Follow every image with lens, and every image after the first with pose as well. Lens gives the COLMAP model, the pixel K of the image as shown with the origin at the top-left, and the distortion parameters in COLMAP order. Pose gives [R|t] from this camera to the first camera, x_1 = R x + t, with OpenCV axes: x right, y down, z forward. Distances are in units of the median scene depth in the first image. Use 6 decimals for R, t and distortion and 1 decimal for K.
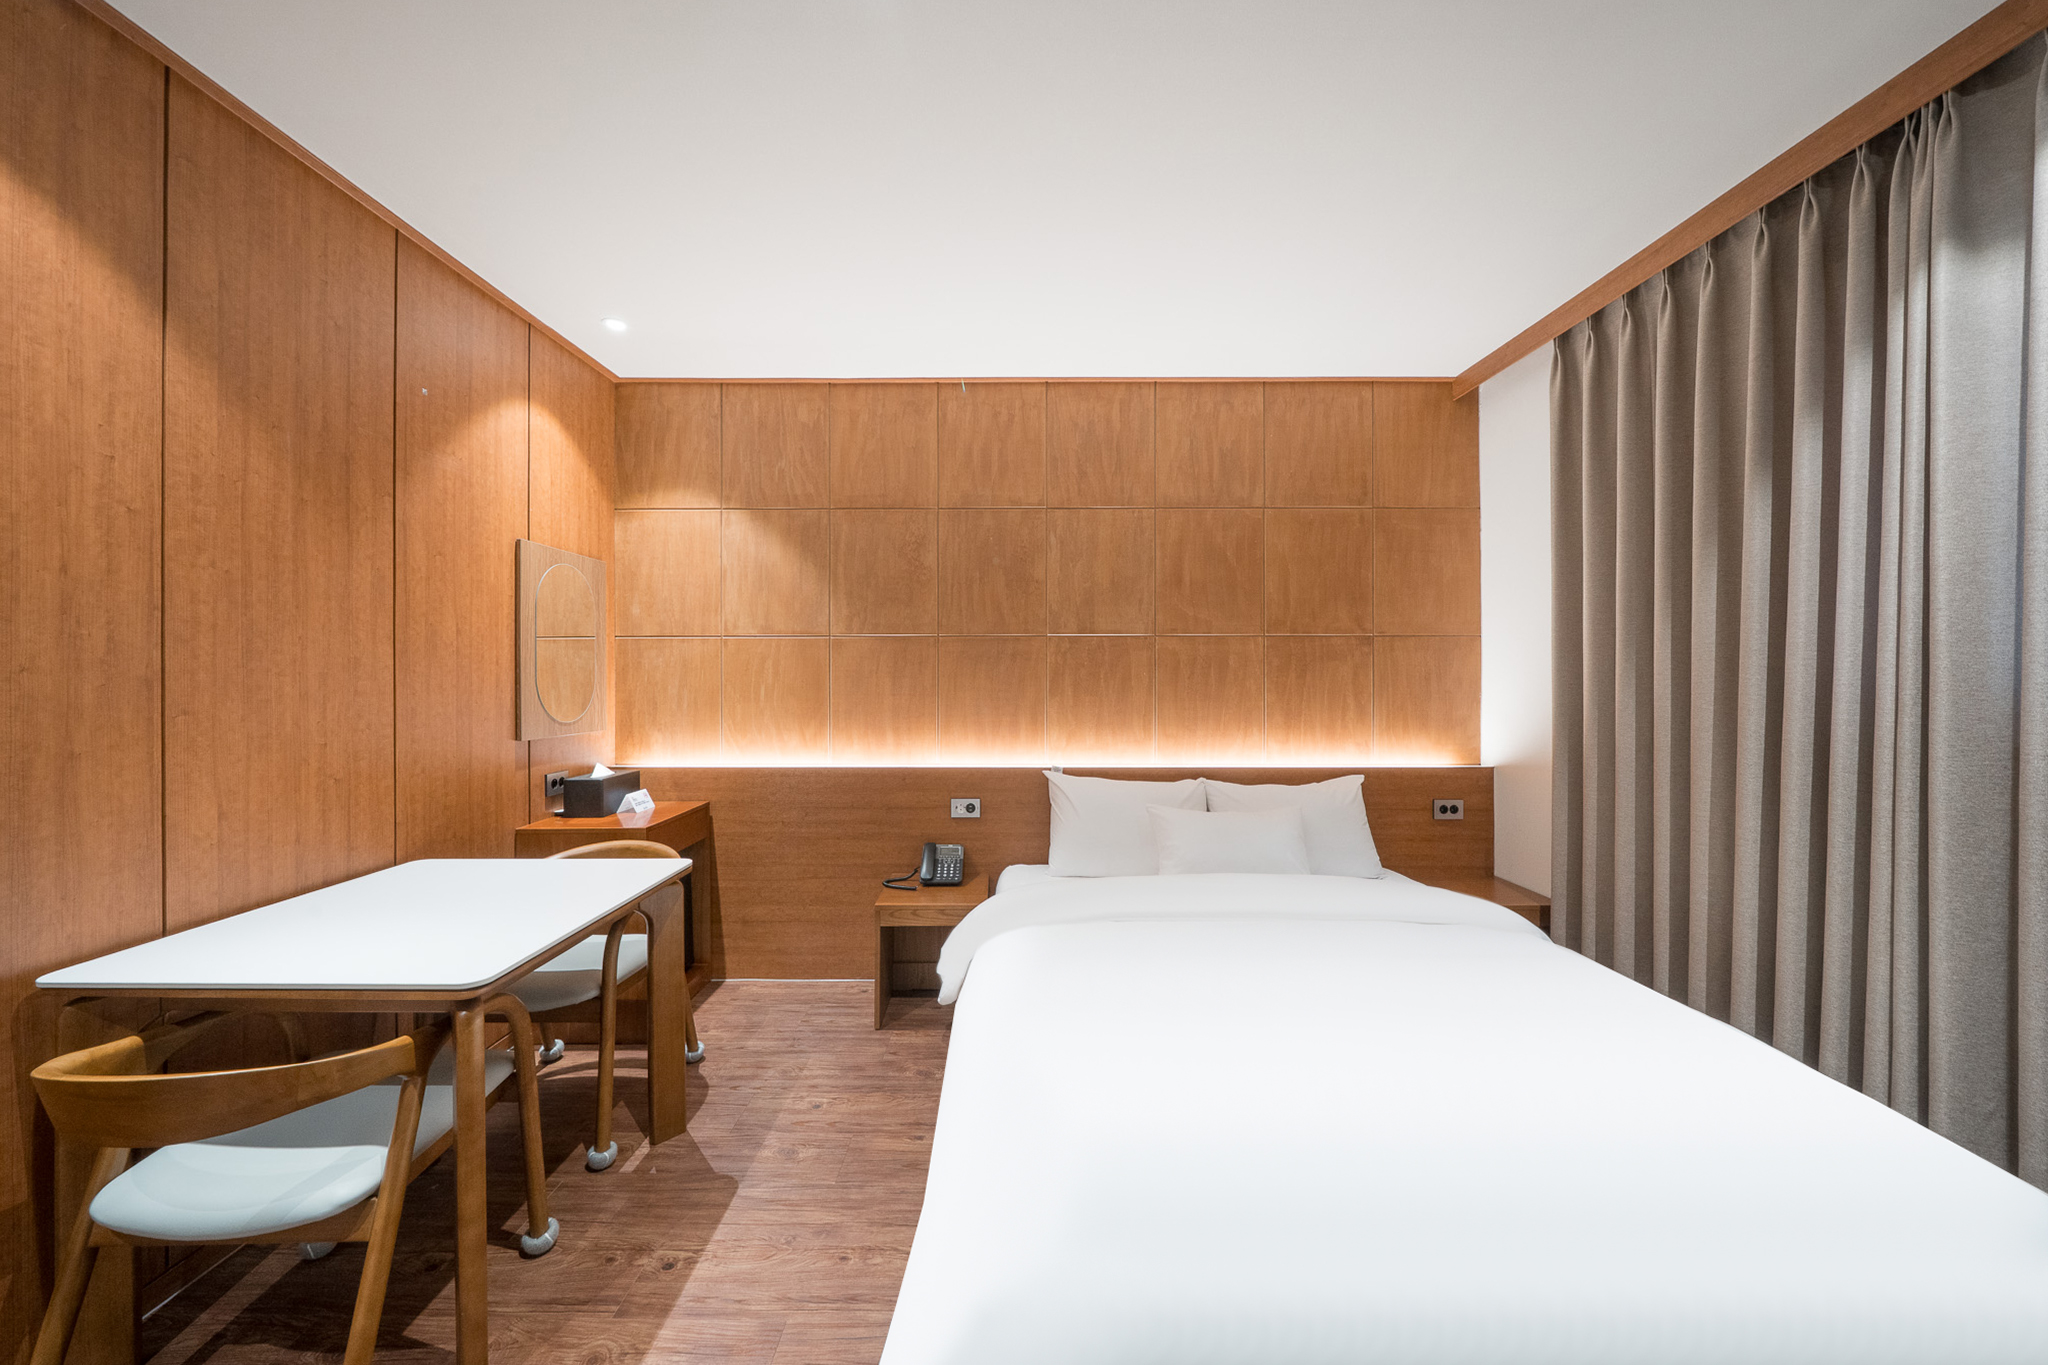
lens RADIAL K [[724.4, 0, 1032.0], [0, 724.4, 698.2], [0, 0, 1]] dist [0.010375, -0.000145]
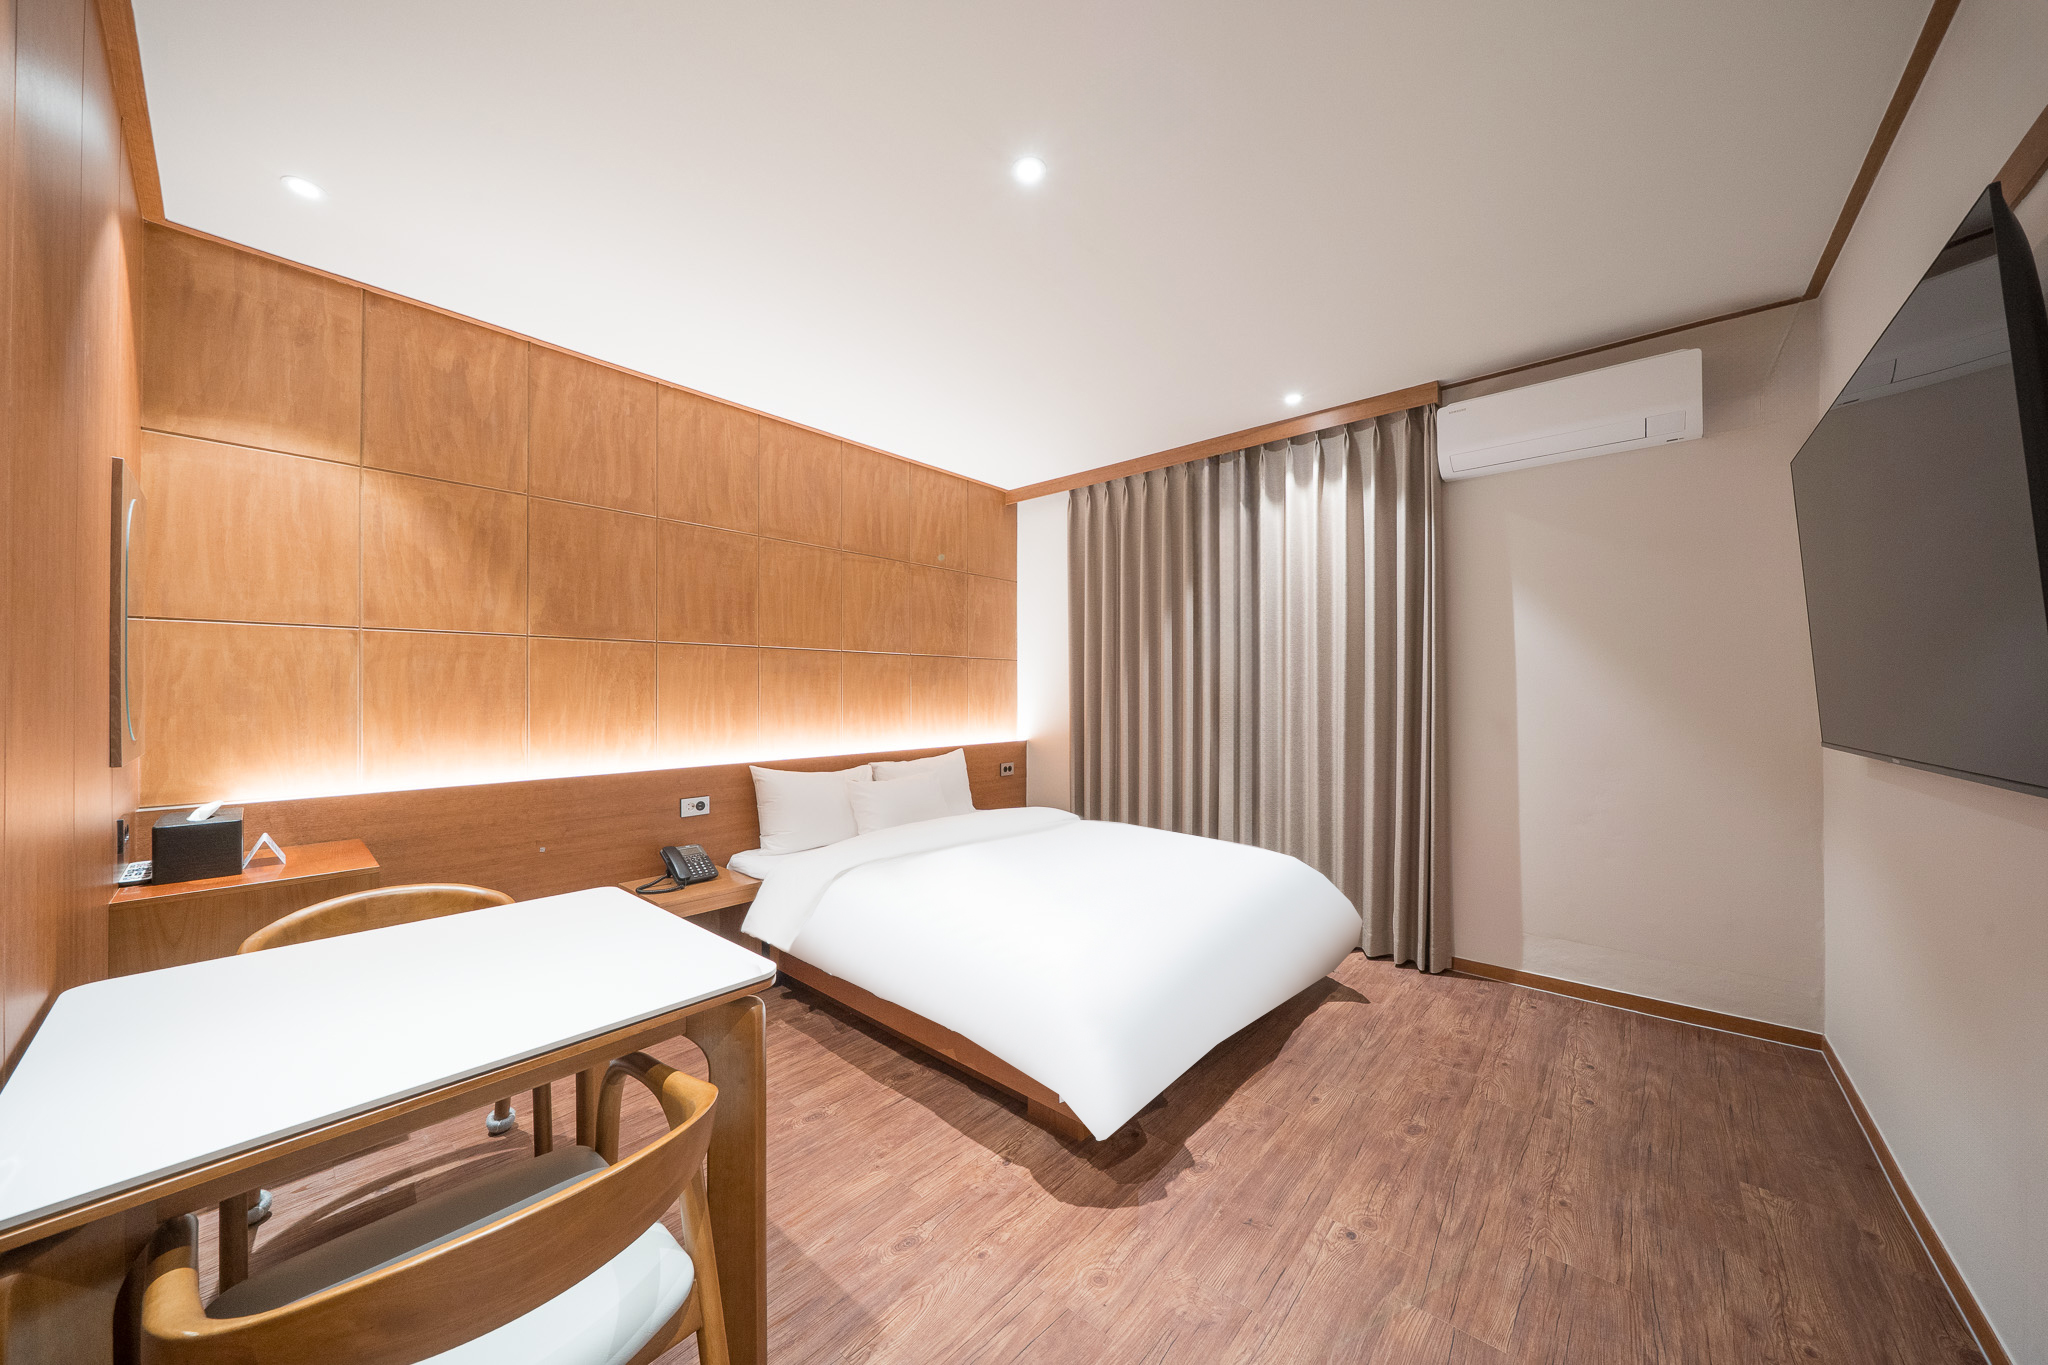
lens RADIAL K [[692.0, 0, 1024.4], [0, 692.0, 689.7], [0, 0, 1]] dist [-0.001102, -0.000085]
pose [[0.664348, 0.000484, 0.747423, -0.513005], [0.012922, 0.999843, -0.012133, 0.004869], [-0.747312, 0.017719, 0.664237, 0.001123]]
